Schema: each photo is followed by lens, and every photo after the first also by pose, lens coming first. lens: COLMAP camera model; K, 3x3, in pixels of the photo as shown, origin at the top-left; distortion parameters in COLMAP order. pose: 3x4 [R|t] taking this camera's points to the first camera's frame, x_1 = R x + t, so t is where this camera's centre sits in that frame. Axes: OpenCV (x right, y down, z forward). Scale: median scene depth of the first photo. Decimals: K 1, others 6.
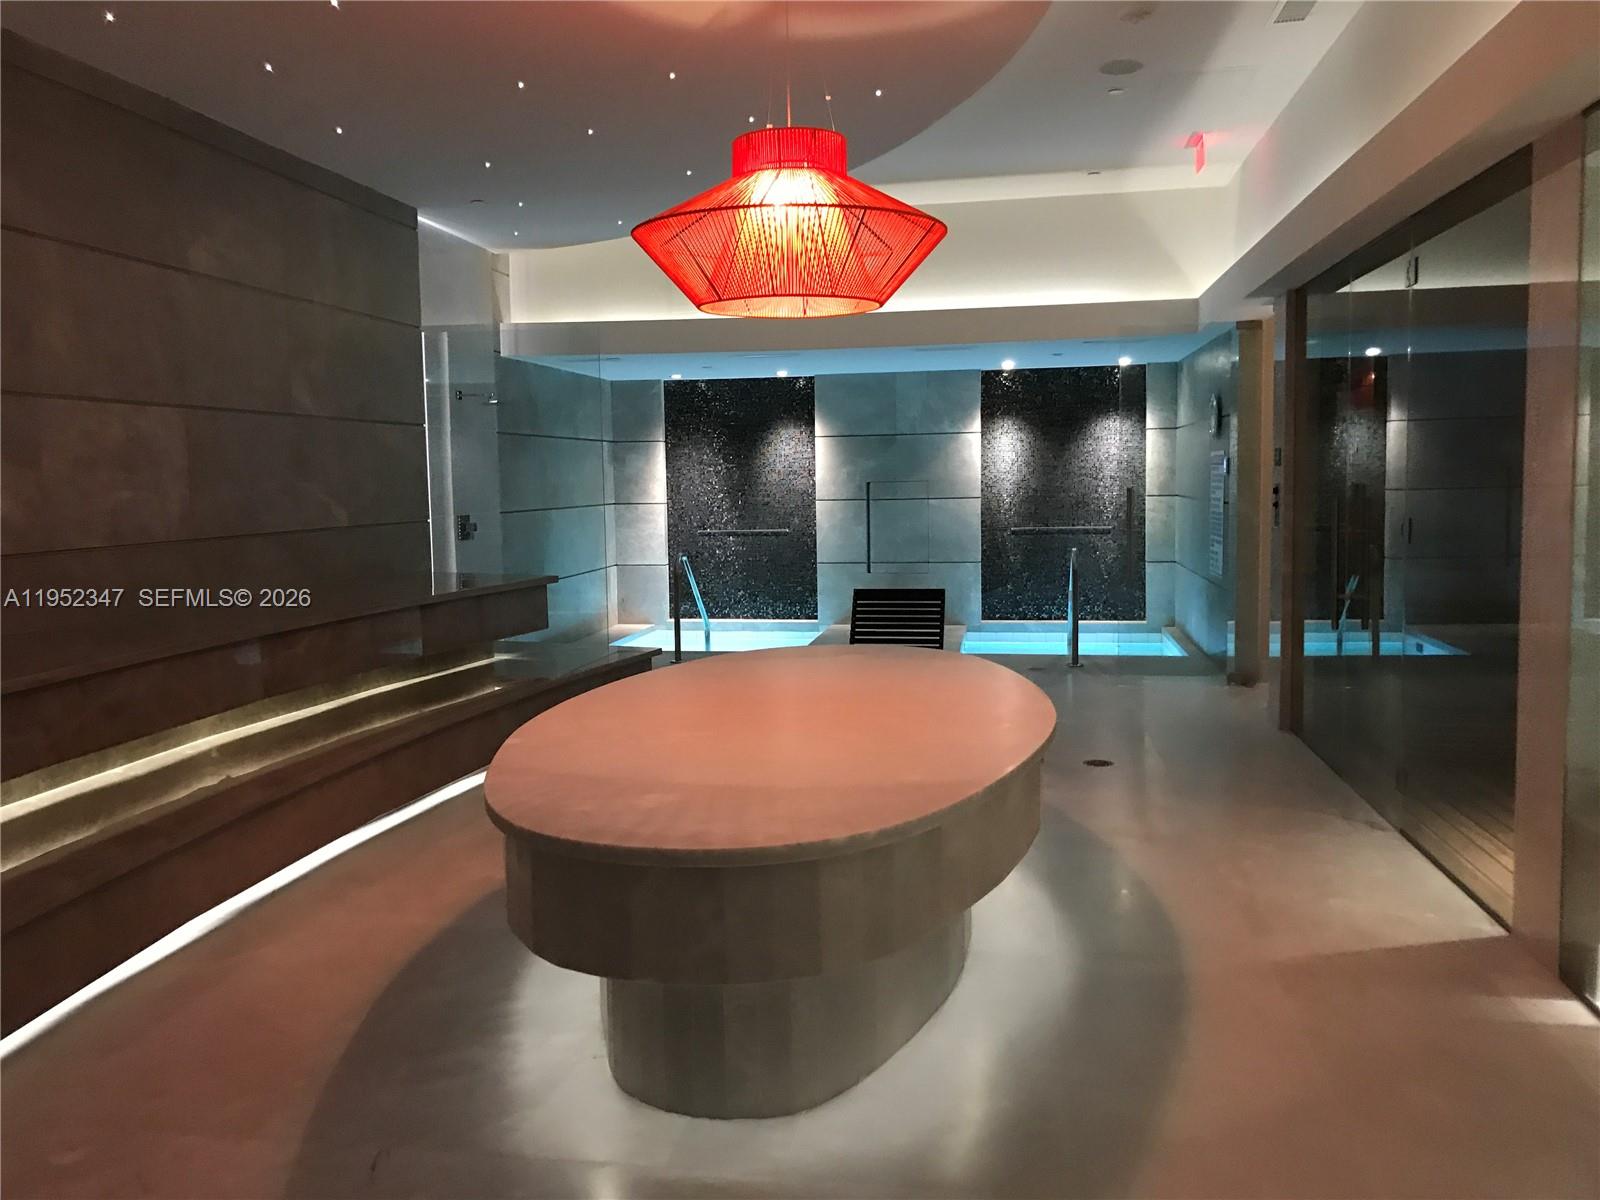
lens RADIAL K [[1332.8, 0, 799.7], [0, 1332.8, 594.7], [0, 0, 1]] dist [0.017155, 0.008860]
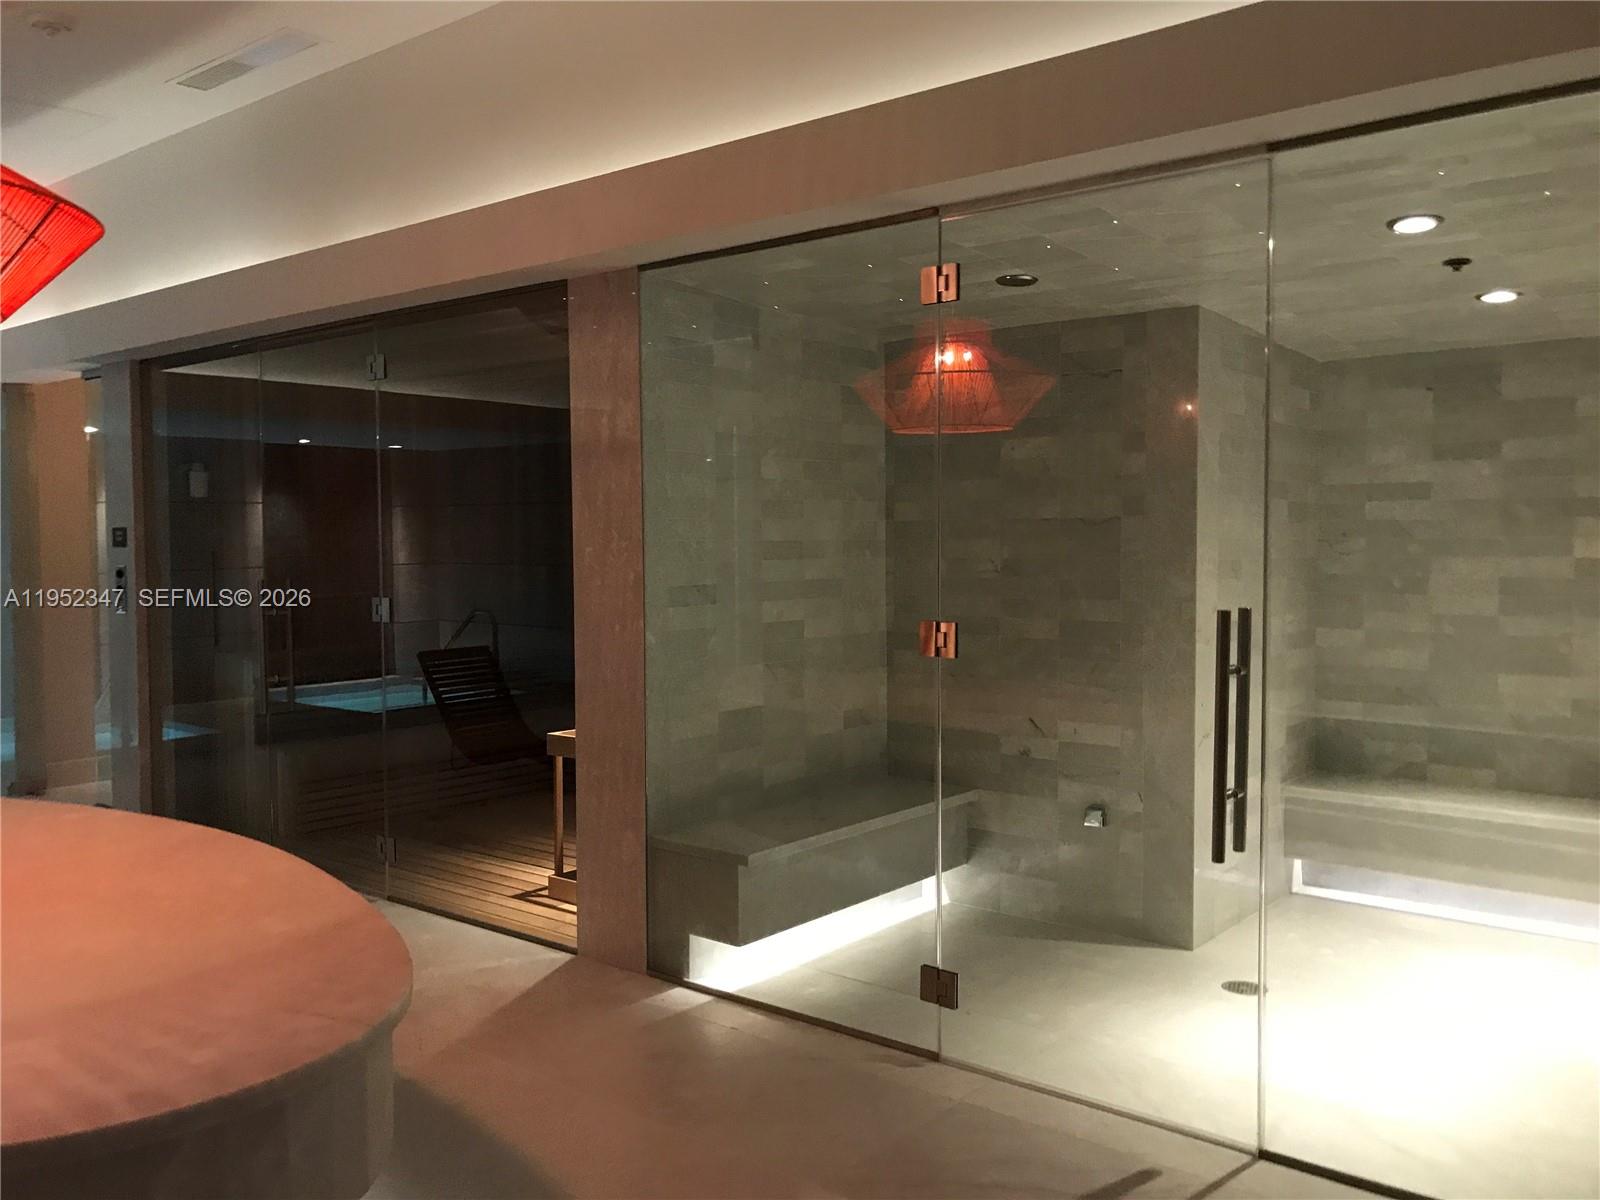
lens RADIAL K [[1332.8, 0, 799.7], [0, 1332.8, 594.7], [0, 0, 1]] dist [0.017155, 0.008860]
pose [[0.506219, -0.023947, 0.862072, -0.317347], [0.075469, 0.997010, -0.016621, -0.020172], [-0.859096, 0.073474, 0.506513, 0.207712]]
